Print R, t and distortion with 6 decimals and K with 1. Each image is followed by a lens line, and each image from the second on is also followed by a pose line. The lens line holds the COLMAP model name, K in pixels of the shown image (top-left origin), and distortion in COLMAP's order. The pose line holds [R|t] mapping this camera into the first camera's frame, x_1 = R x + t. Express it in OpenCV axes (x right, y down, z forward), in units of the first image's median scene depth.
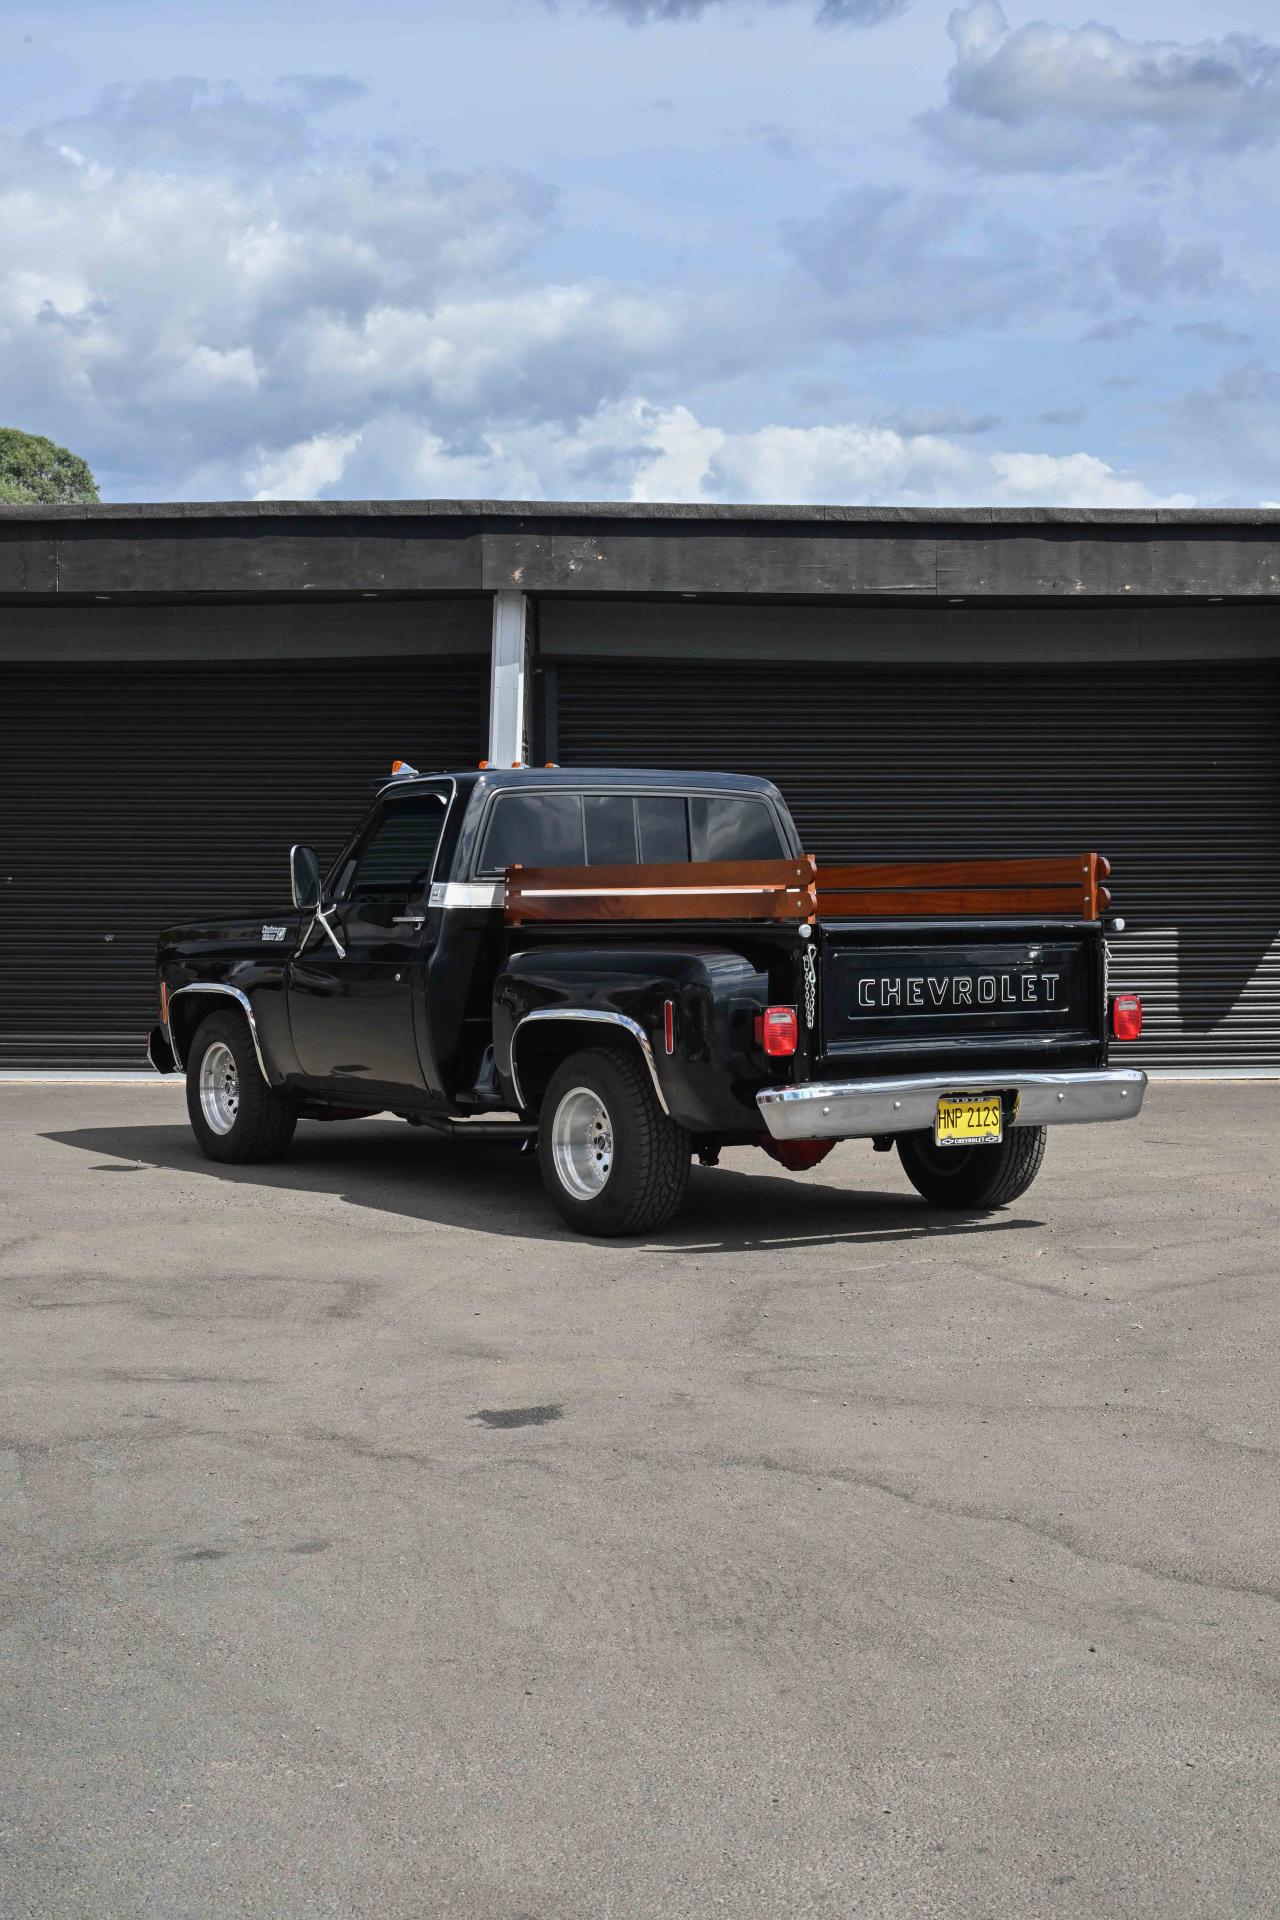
lens RADIAL K [[3158.0, 0, 660.5], [0, 3158.0, 968.8], [0, 0, 1]] dist [0.001547, -0.033360]
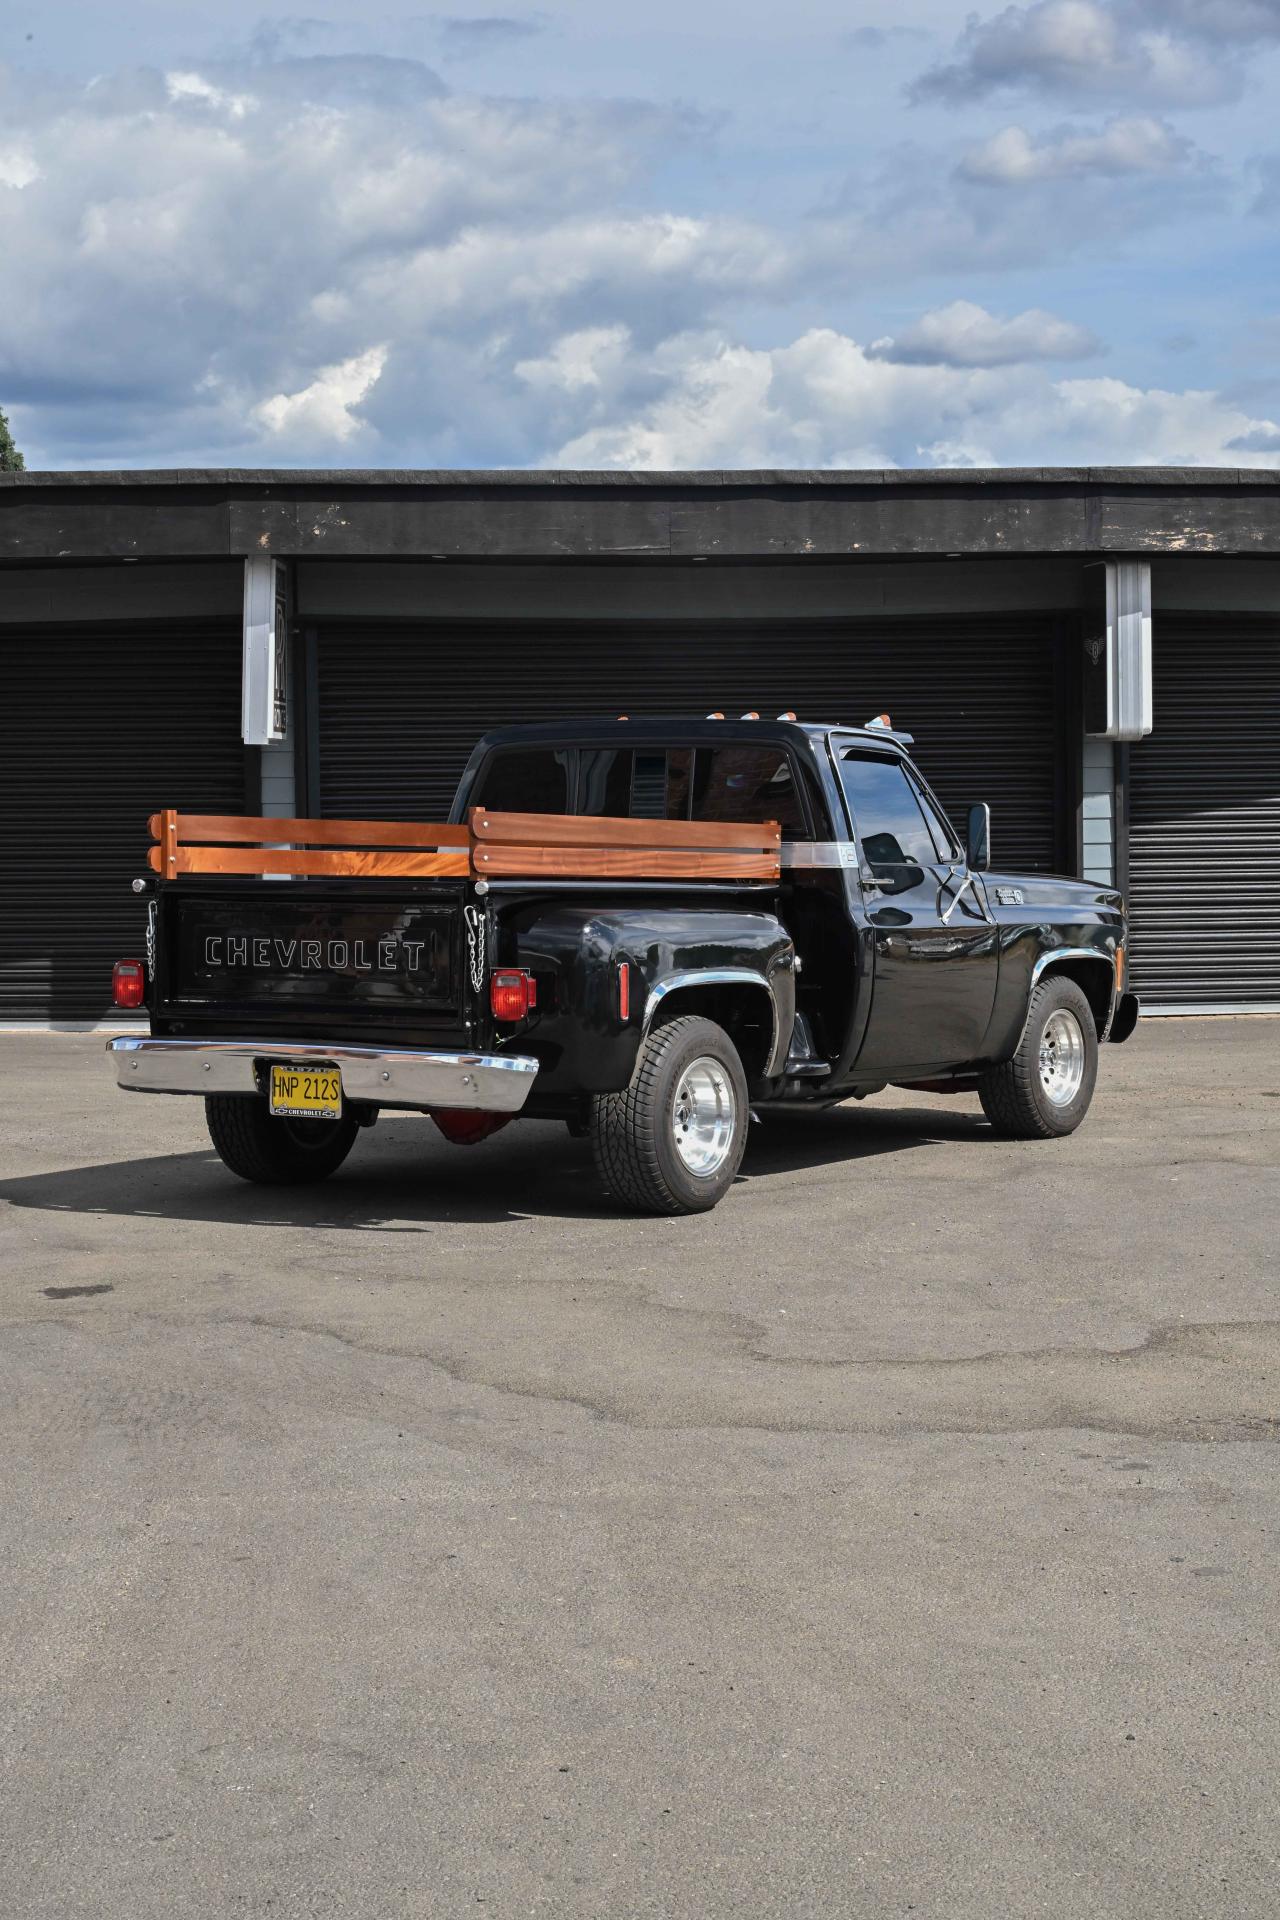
lens RADIAL K [[3427.6, 0, 630.7], [0, 3427.6, 993.5], [0, 0, 1]] dist [-0.004247, -0.013432]
pose [[0.999922, -0.008763, -0.008869, 0.167588], [0.008934, 0.999772, 0.019410, 0.007697], [0.008697, -0.019487, 0.999772, -0.262144]]
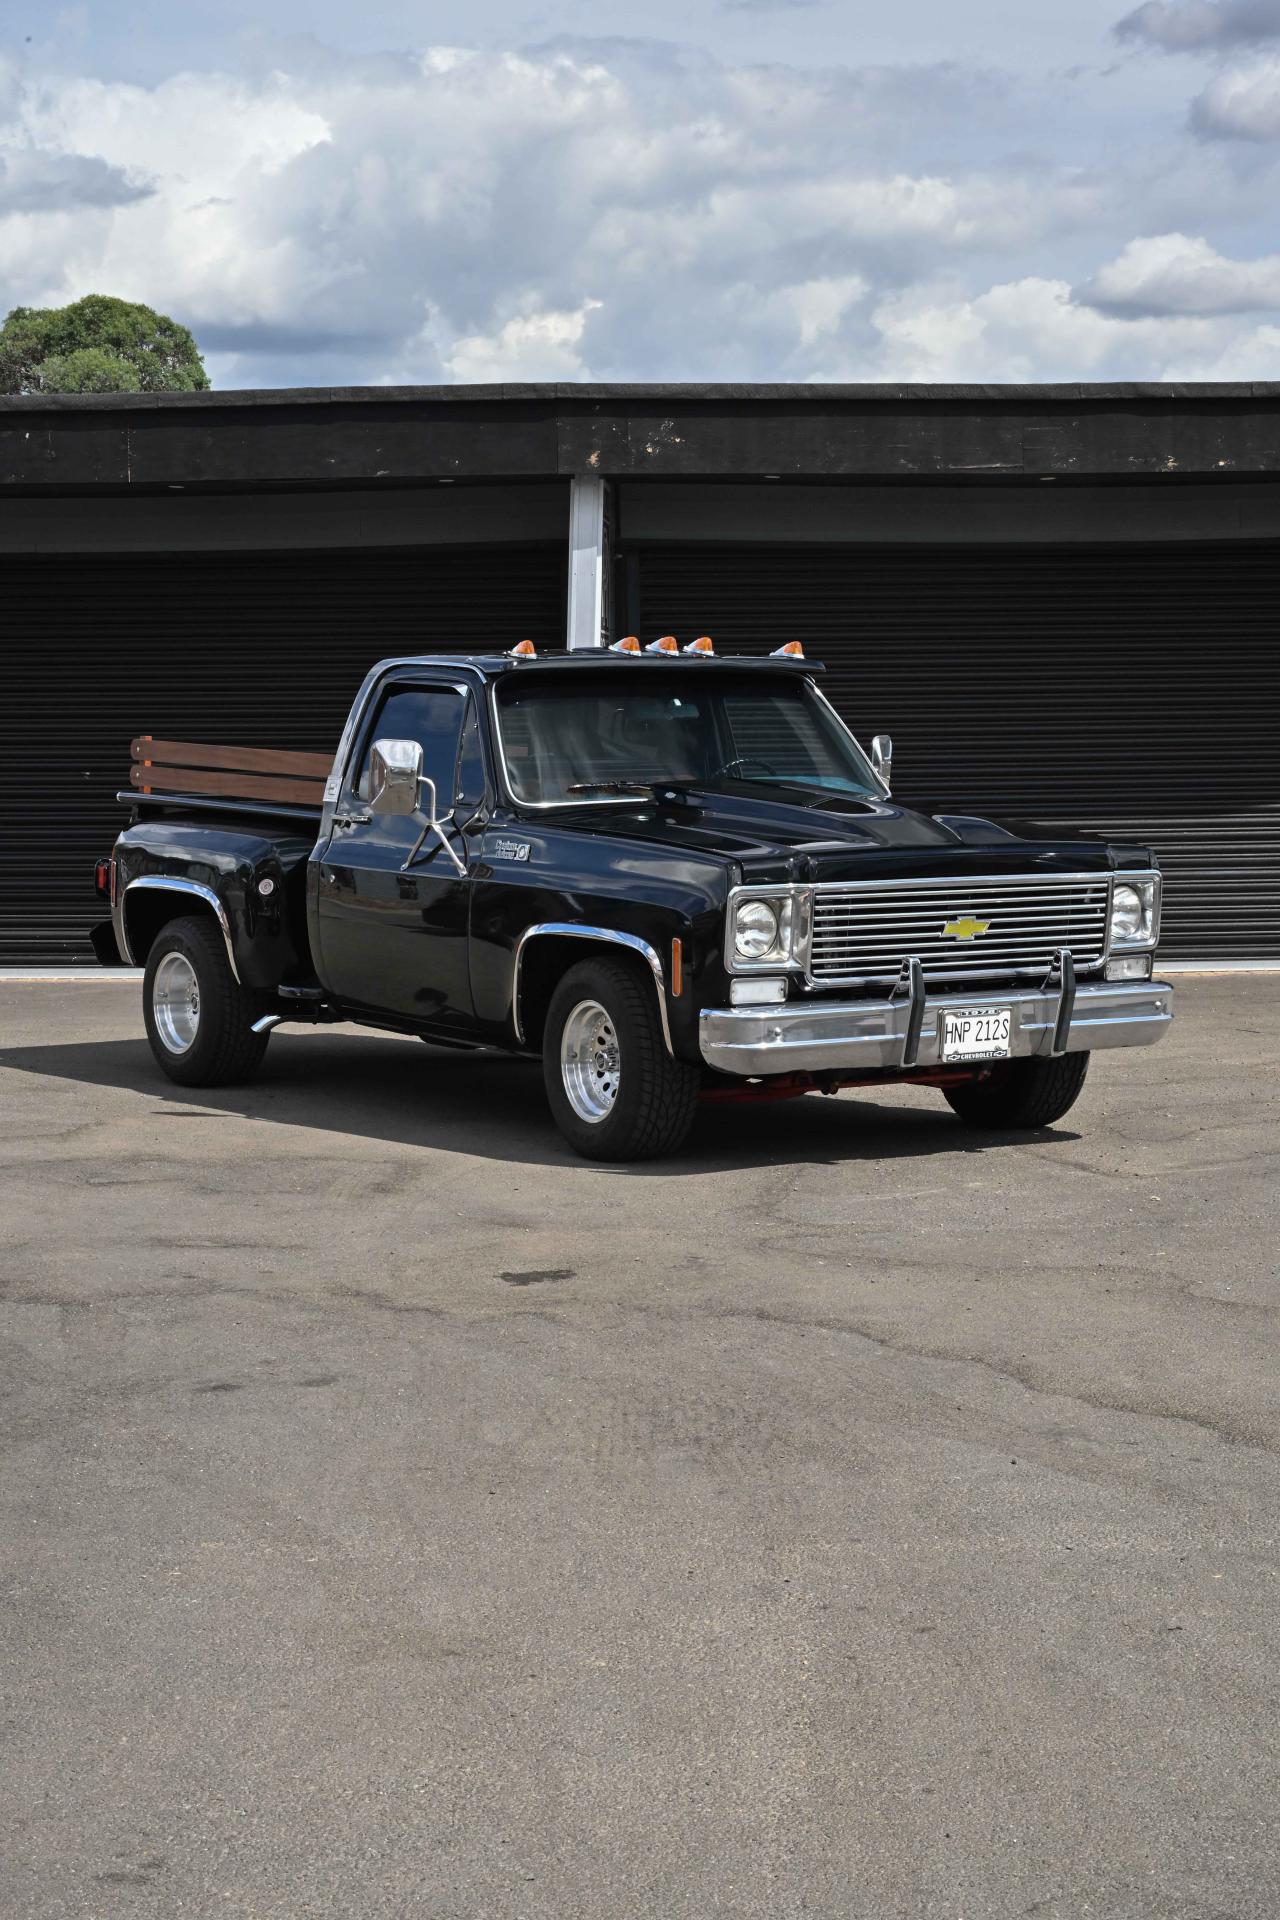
lens RADIAL K [[3411.0, 0, 665.5], [0, 3411.0, 983.5], [0, 0, 1]] dist [0.023847, -0.275499]
pose [[0.998936, -0.005693, -0.045769, 0.048910], [0.007215, 0.999424, 0.033157, 0.006397], [0.045554, -0.033452, 0.998402, -0.126046]]
